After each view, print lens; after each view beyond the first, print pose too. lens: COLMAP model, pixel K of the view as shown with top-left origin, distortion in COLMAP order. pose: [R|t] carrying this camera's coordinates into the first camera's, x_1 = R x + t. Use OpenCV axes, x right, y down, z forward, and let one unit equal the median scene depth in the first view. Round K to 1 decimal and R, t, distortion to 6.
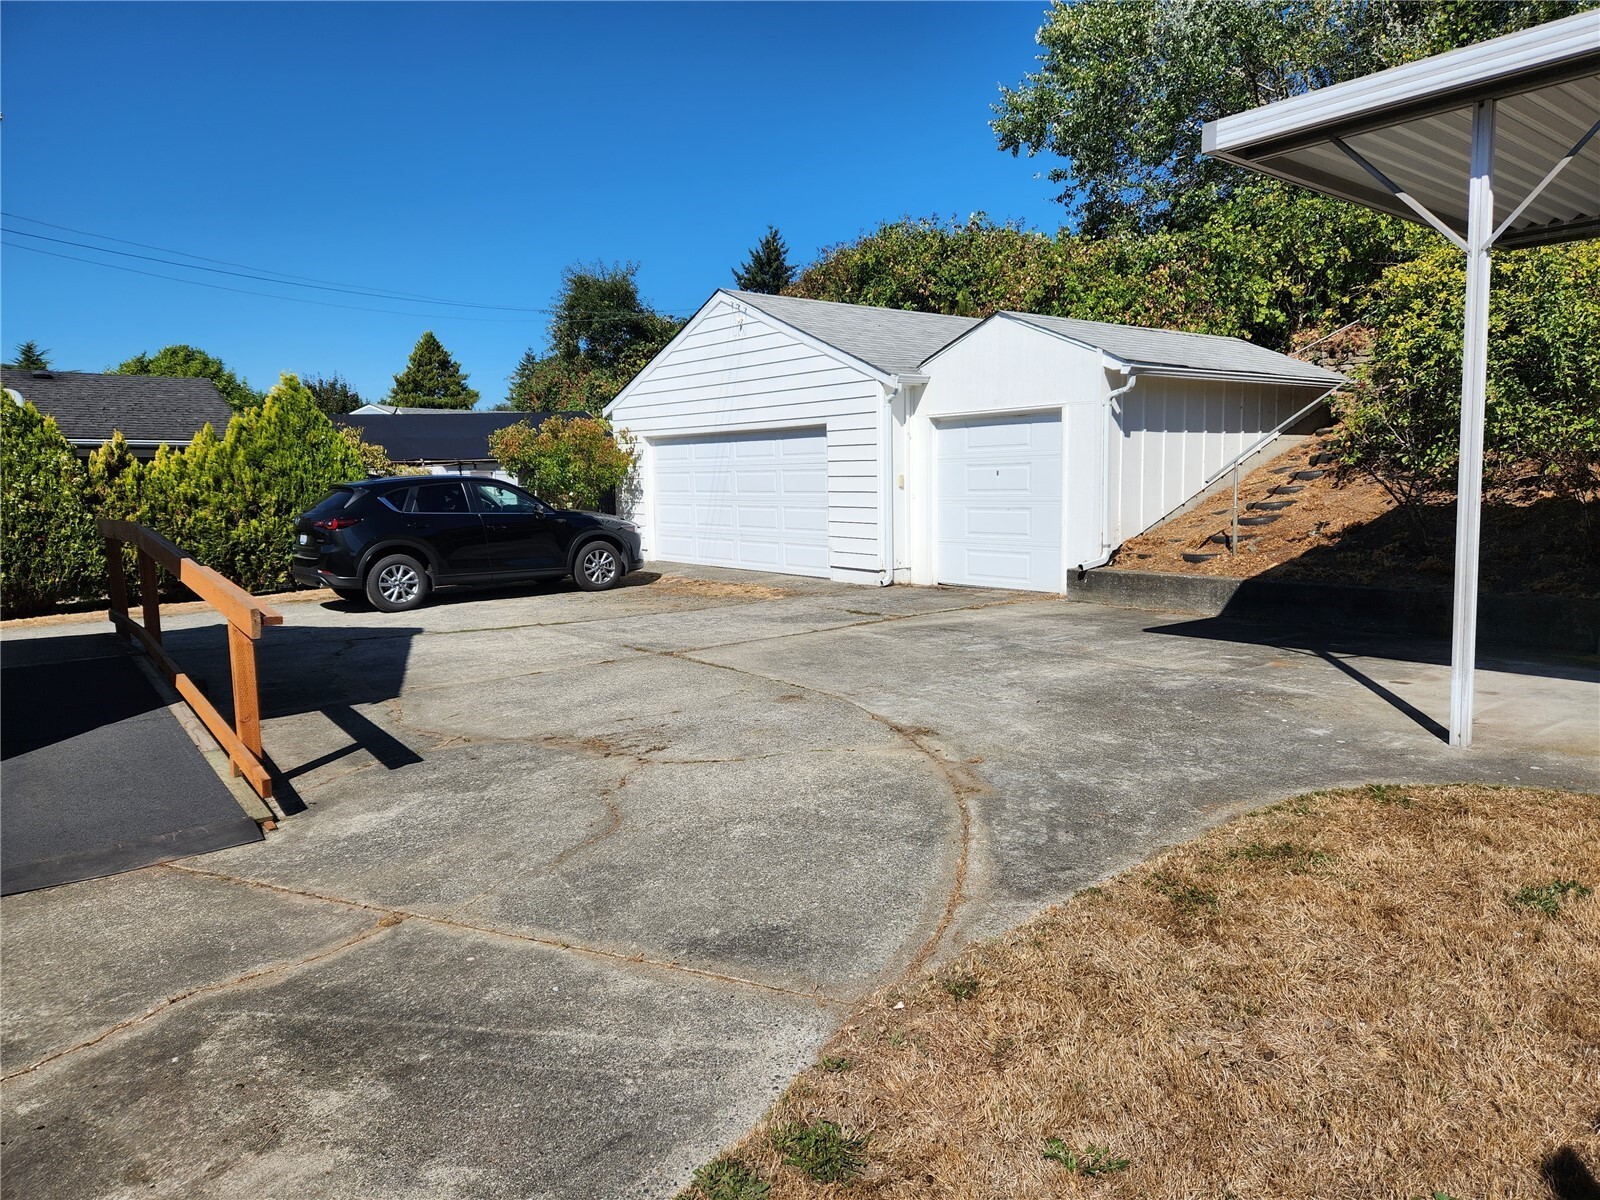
lens RADIAL K [[1076.9, 0, 808.1], [0, 1076.9, 597.7], [0, 0, 1]] dist [0.075243, -0.062997]
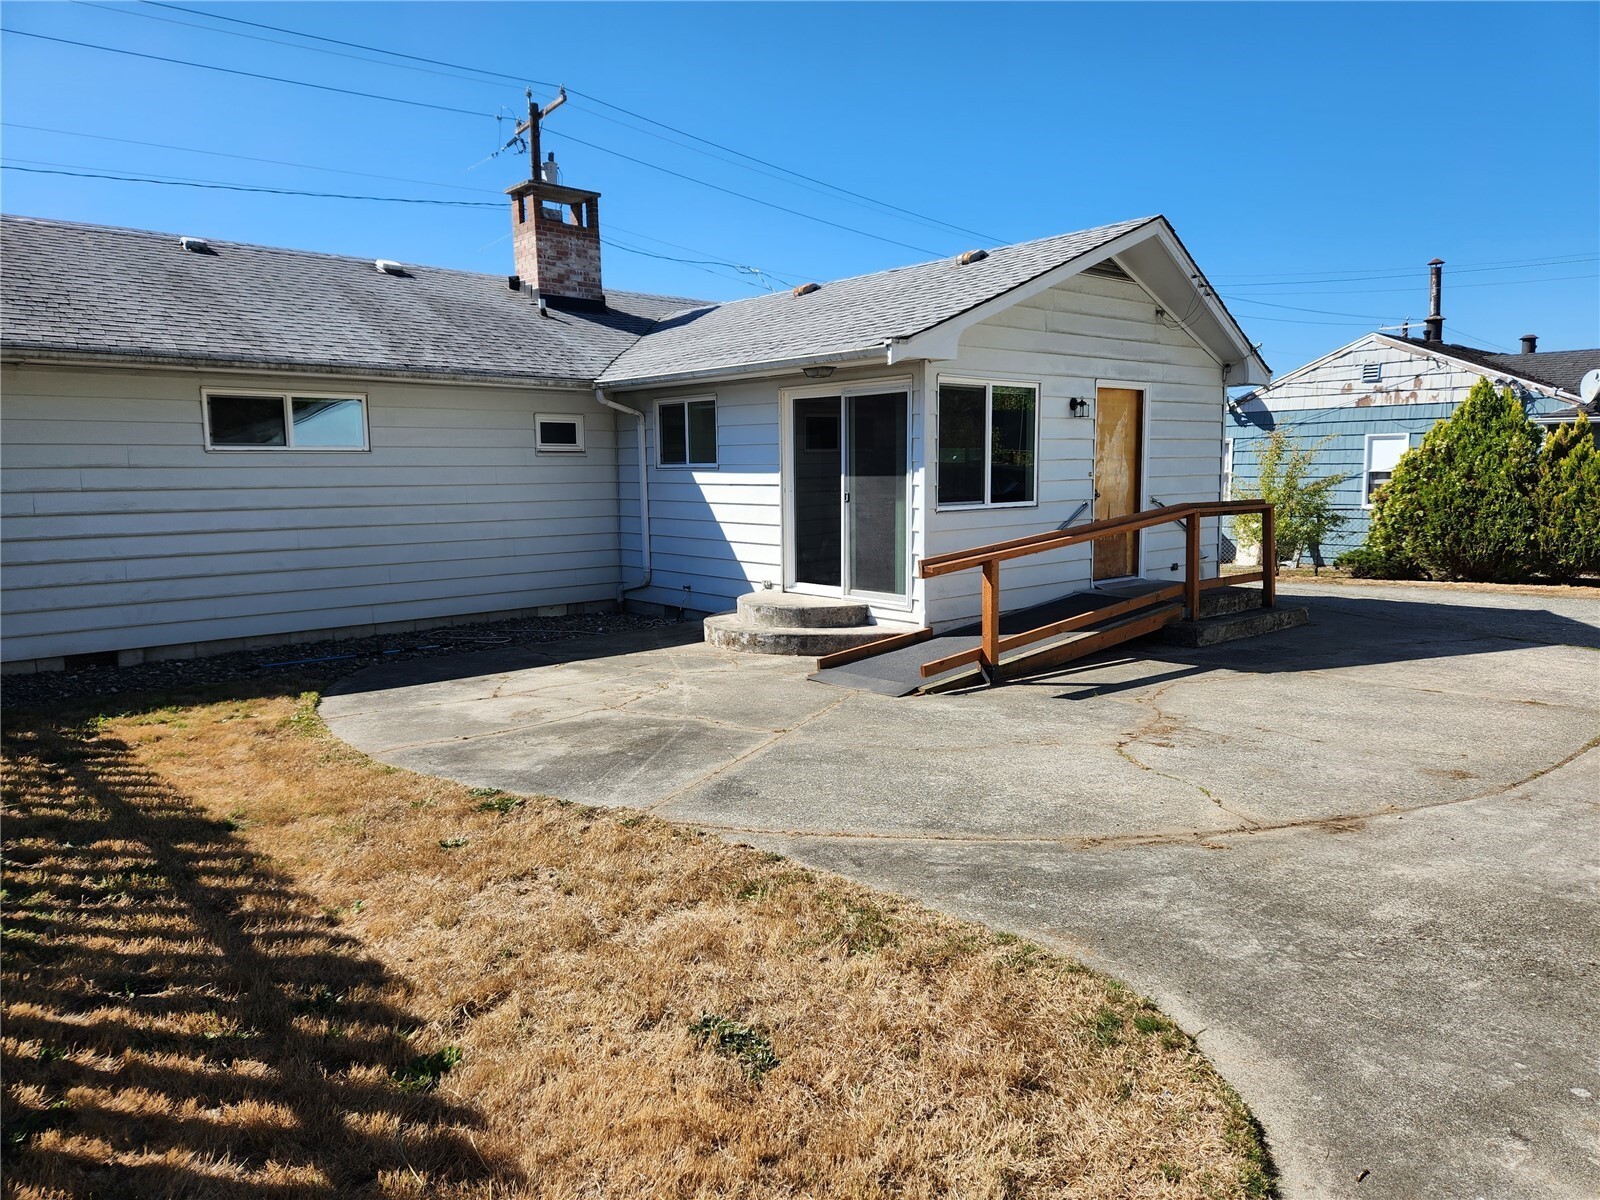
lens RADIAL K [[1076.9, 0, 802.9], [0, 1076.9, 599.6], [0, 0, 1]] dist [0.075243, -0.062997]
pose [[0.054412, 0.142543, -0.988292, 1.088730], [-0.106155, 0.984975, 0.136220, -0.132882], [0.992860, 0.097500, 0.068726, 0.721505]]
